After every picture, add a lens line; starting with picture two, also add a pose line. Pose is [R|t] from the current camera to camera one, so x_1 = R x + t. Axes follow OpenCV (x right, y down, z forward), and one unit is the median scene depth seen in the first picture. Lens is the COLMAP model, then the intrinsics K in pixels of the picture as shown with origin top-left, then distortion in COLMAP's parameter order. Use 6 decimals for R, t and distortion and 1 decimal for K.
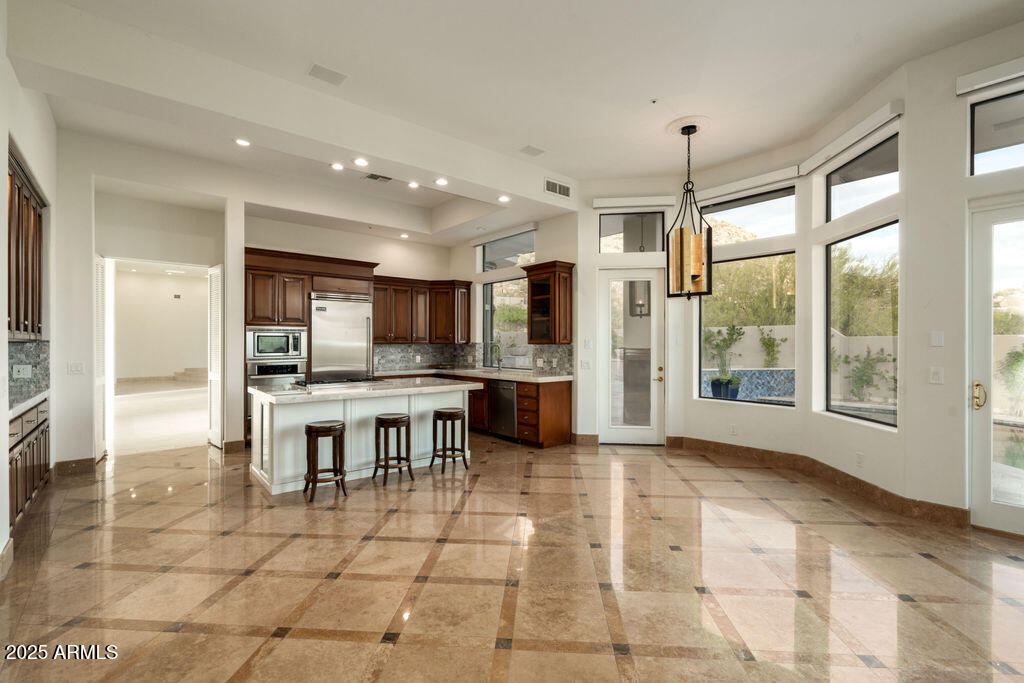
lens RADIAL K [[457.8, 0, 512.7], [0, 457.8, 344.4], [0, 0, 1]] dist [-0.005679, 0.001040]
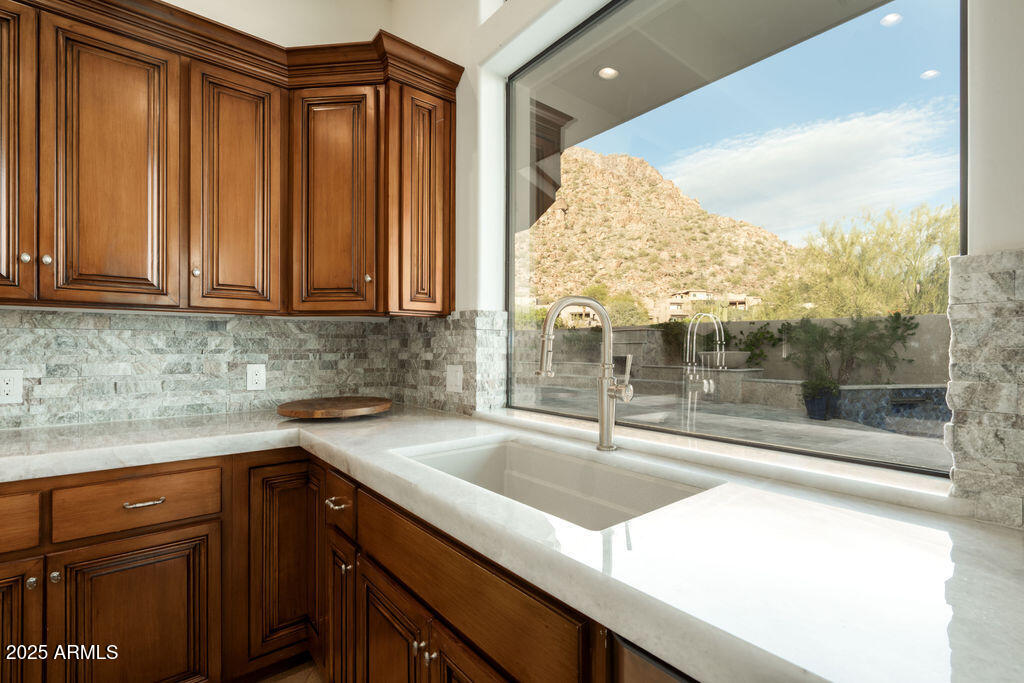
lens RADIAL K [[457.8, 0, 512.7], [0, 457.8, 344.4], [0, 0, 1]] dist [-0.005679, 0.001040]
pose [[0.999929, 0.000271, -0.011945, -0.075514], [-0.000417, 0.999925, -0.012211, 0.022026], [0.011941, 0.012215, 0.999854, 0.981792]]
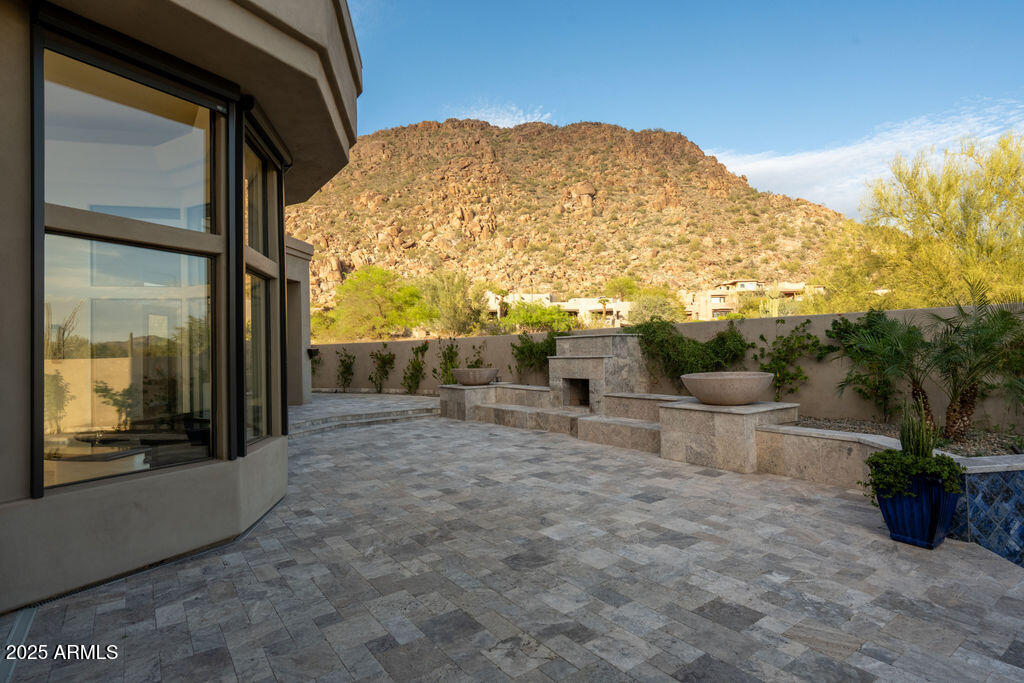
lens RADIAL K [[507.7, 0, 512.0], [0, 507.7, 341.5], [0, 0, 1]] dist [-0.002460, -0.000499]
pose [[0.997292, -0.025735, -0.068890, -0.071330], [0.024063, 0.999398, -0.024978, 0.021536], [0.069492, 0.023253, 0.997312, 0.988398]]
